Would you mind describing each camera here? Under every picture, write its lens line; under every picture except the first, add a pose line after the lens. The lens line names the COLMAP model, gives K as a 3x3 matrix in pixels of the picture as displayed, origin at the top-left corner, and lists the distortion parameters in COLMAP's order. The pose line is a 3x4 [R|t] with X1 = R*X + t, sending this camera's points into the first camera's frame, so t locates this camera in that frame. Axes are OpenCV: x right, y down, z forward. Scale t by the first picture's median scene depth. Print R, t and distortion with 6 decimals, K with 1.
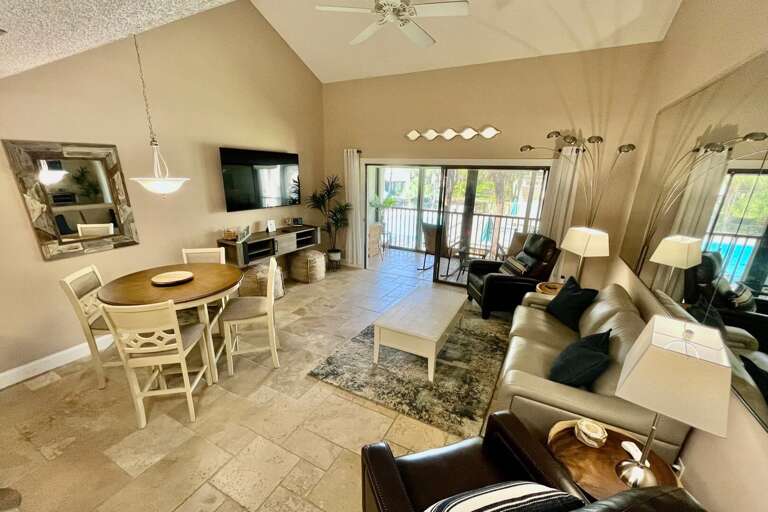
lens RADIAL K [[311.3, 0, 380.6], [0, 311.3, 268.4], [0, 0, 1]] dist [-0.000308, -0.000178]
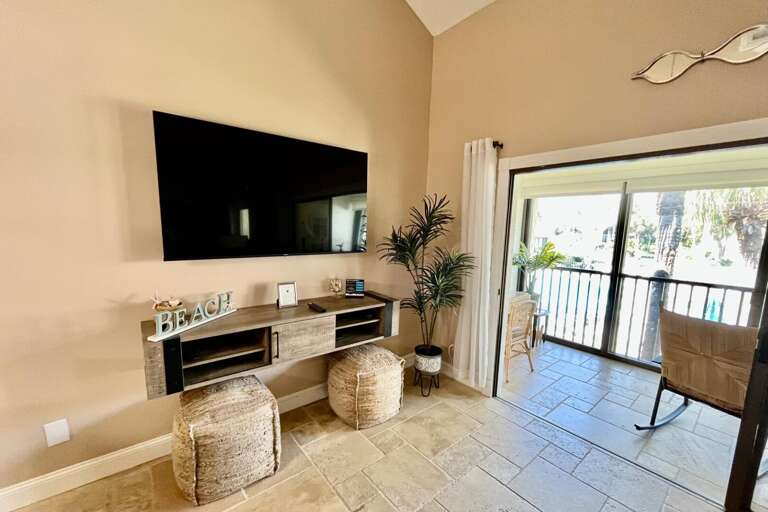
lens RADIAL K [[311.3, 0, 380.6], [0, 311.3, 268.4], [0, 0, 1]] dist [-0.000308, -0.000178]
pose [[0.916246, 0.052218, -0.397199, -0.038852], [-0.120109, 0.981666, -0.148009, -0.119062], [0.382188, 0.183319, 0.905719, 0.606776]]
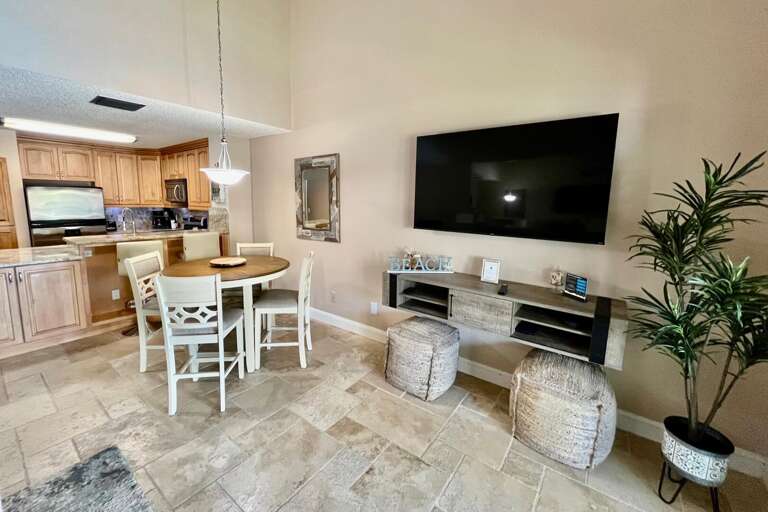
lens RADIAL K [[310.5, 0, 384.0], [0, 310.5, 239.6], [0, 0, 1]] dist [-0.001150, -0.000144]
pose [[-0.149334, 0.099686, -0.983749, 0.161191], [-0.319544, 0.936655, 0.143421, -0.195948], [0.935730, 0.335769, -0.108020, 0.853113]]
